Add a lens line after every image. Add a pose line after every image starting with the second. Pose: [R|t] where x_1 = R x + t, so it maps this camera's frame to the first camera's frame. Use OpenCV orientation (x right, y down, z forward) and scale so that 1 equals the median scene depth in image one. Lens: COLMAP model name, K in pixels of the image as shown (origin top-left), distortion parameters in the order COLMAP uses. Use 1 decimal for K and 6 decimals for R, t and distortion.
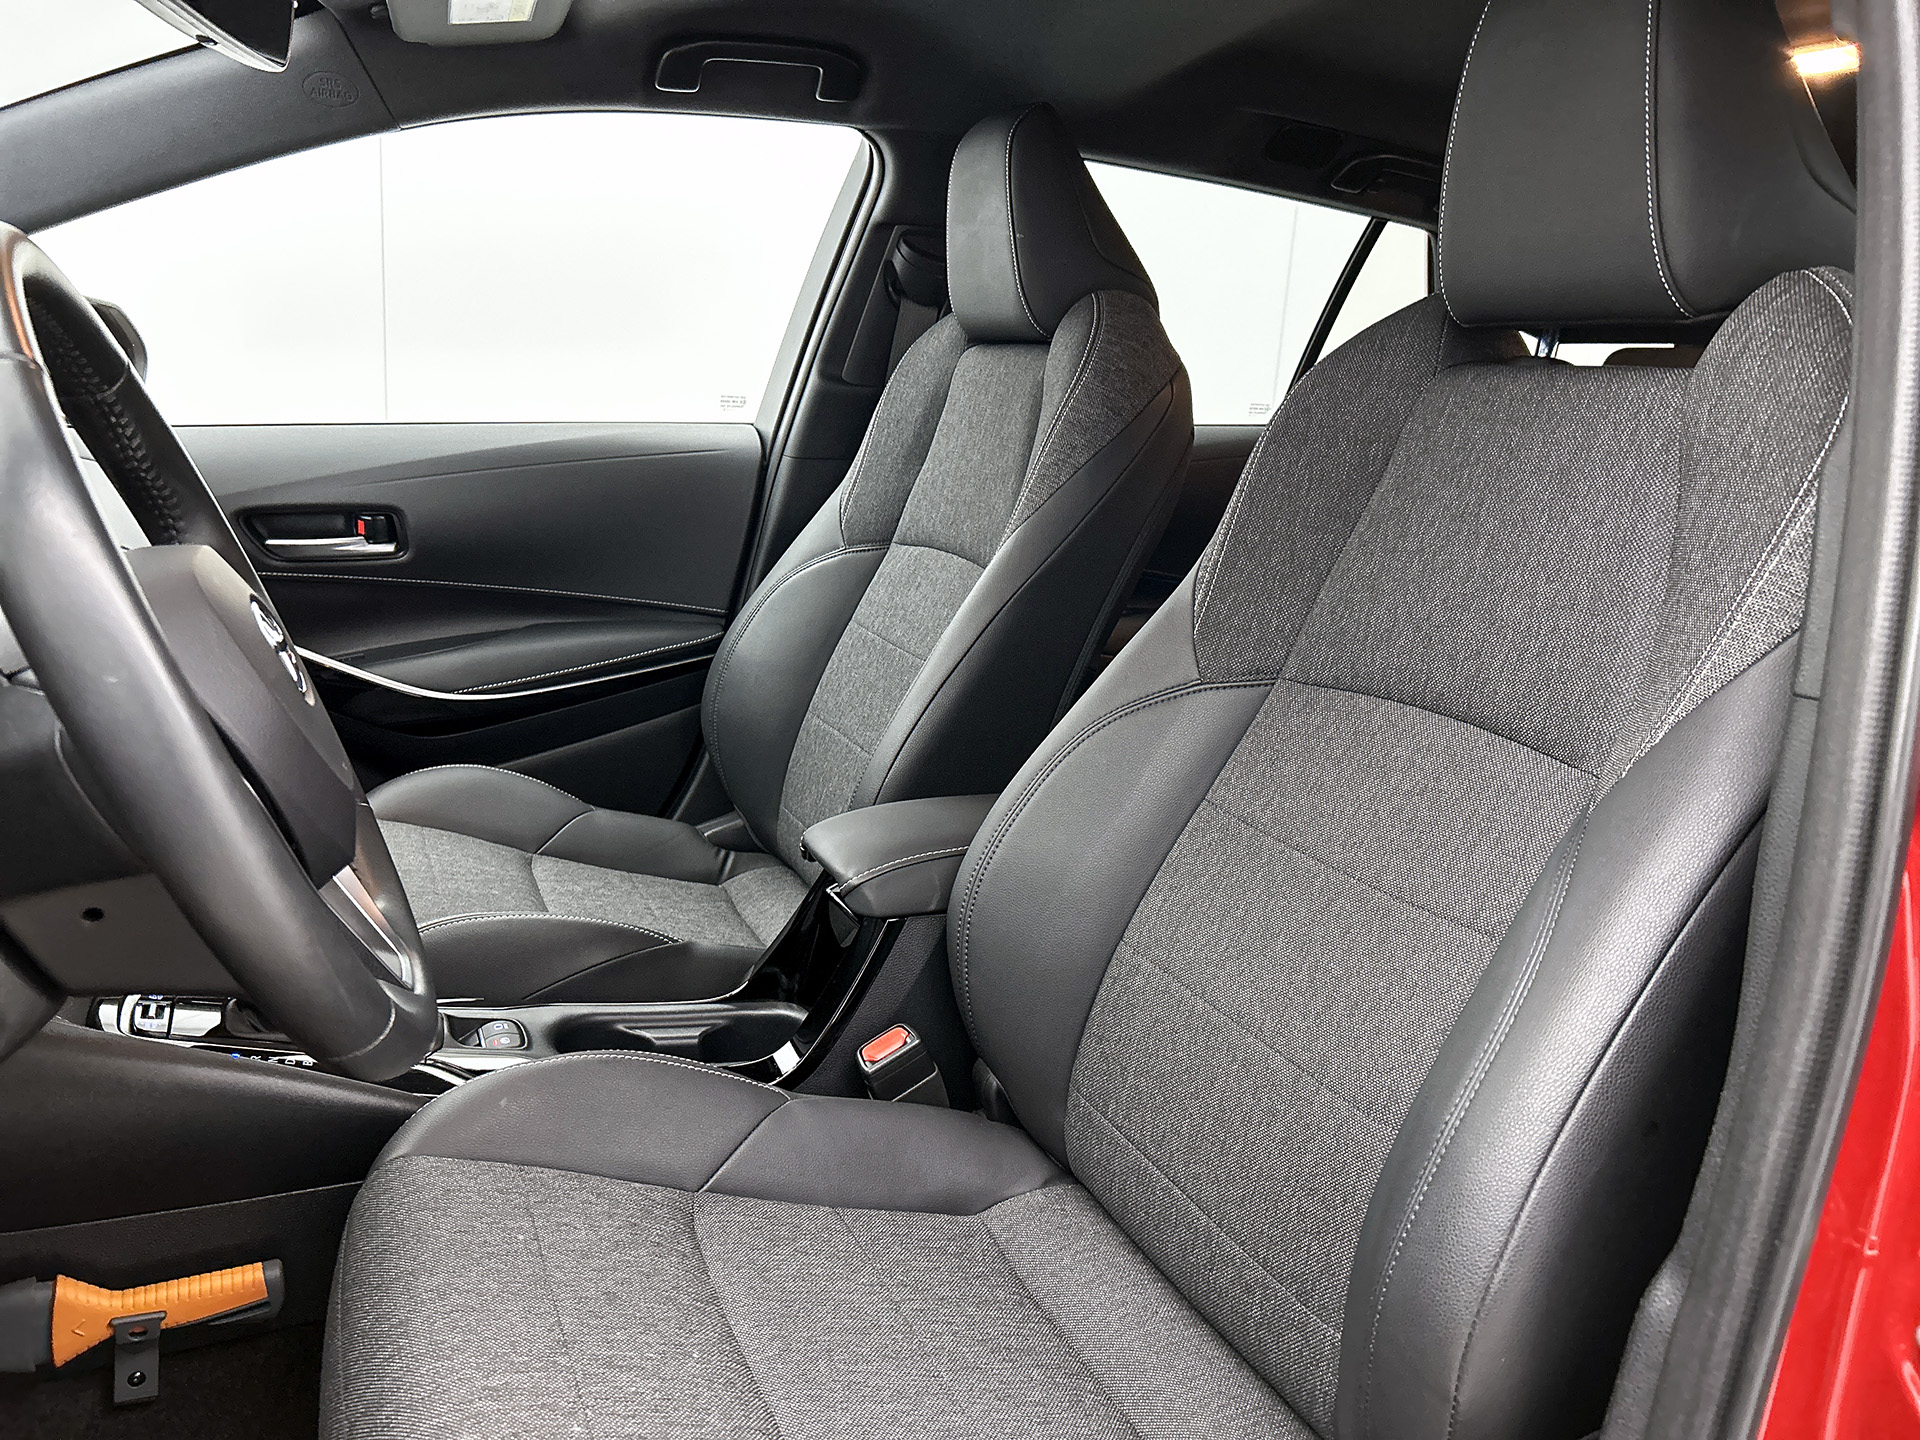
lens RADIAL K [[1448.5, 0, 965.8], [0, 1448.5, 719.4], [0, 0, 1]] dist [0.027962, -0.007464]
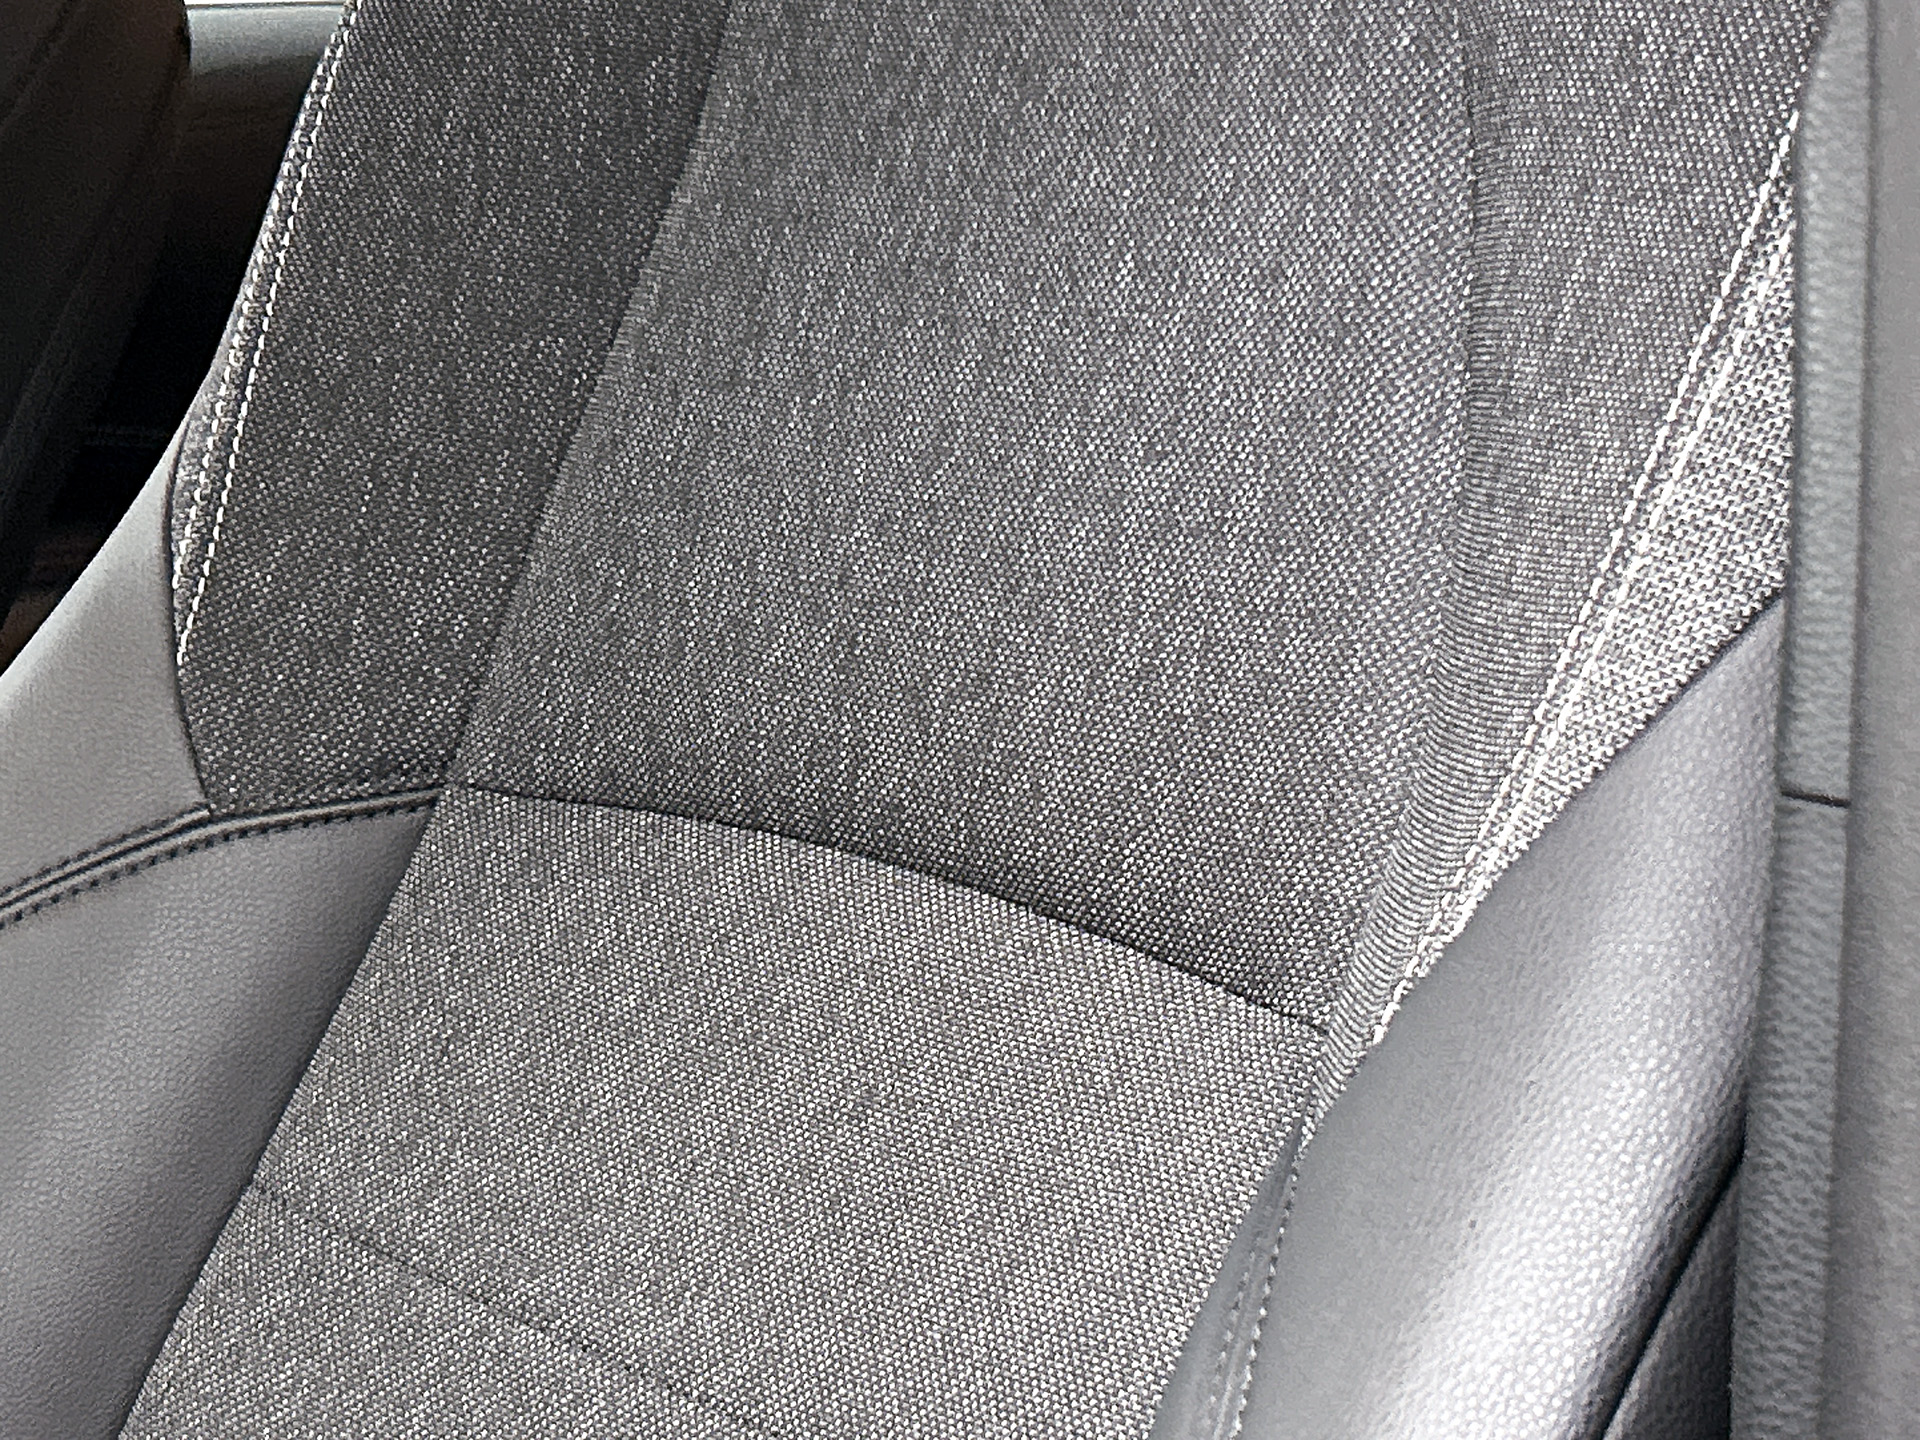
lens RADIAL K [[4072.7, 0, 961.1], [0, 4072.7, 717.2], [0, 0, 1]] dist [0.264035, 0.000000]
pose [[0.955645, -0.084840, 0.282035, 0.078153], [0.092038, 0.995679, -0.012347, -0.024383], [-0.279769, 0.037757, 0.959325, 0.095769]]
